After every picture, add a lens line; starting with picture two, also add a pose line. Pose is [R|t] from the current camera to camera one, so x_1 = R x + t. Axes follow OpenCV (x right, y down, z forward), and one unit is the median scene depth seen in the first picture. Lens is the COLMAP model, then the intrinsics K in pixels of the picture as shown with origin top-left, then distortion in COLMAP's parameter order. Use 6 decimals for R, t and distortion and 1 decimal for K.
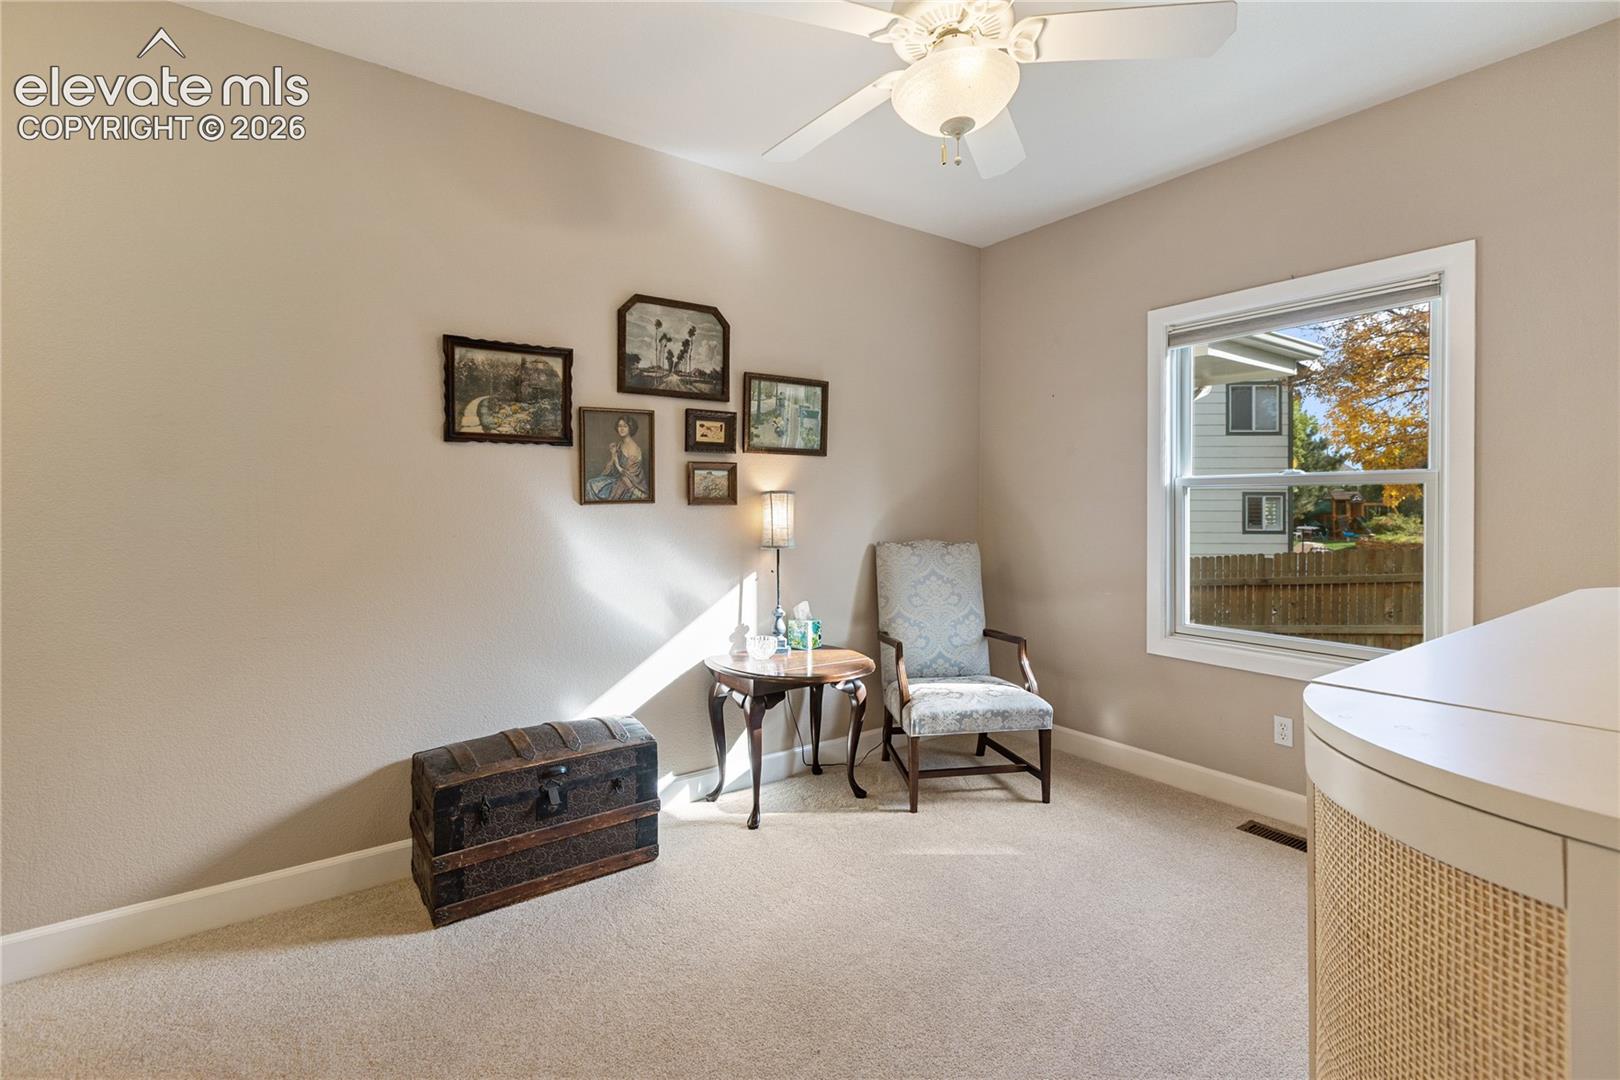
lens RADIAL K [[735.7, 0, 854.1], [0, 735.7, 507.1], [0, 0, 1]] dist [-0.000909, -0.000211]
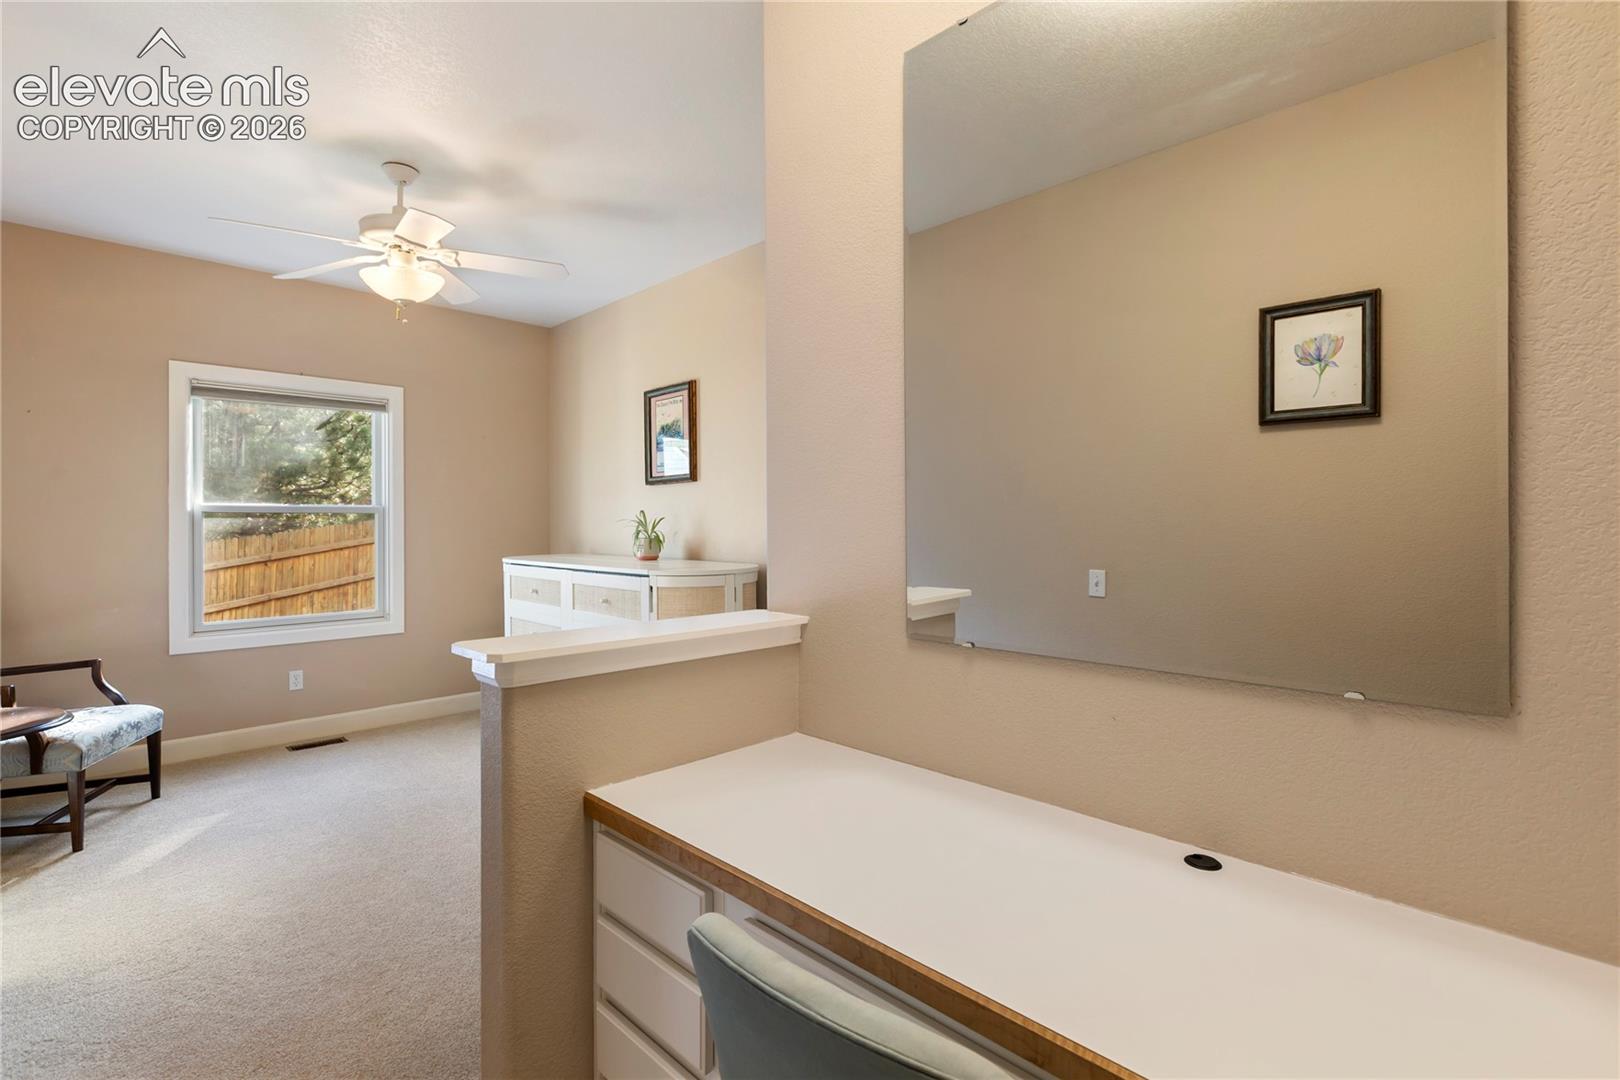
lens RADIAL K [[735.7, 0, 807.7], [0, 735.7, 531.3], [0, 0, 1]] dist [-0.000909, -0.000211]
pose [[-0.159079, -0.008572, 0.987229, -1.325198], [0.005073, 0.999942, 0.009500, -0.003521], [-0.987253, 0.006520, -0.159027, 0.287589]]
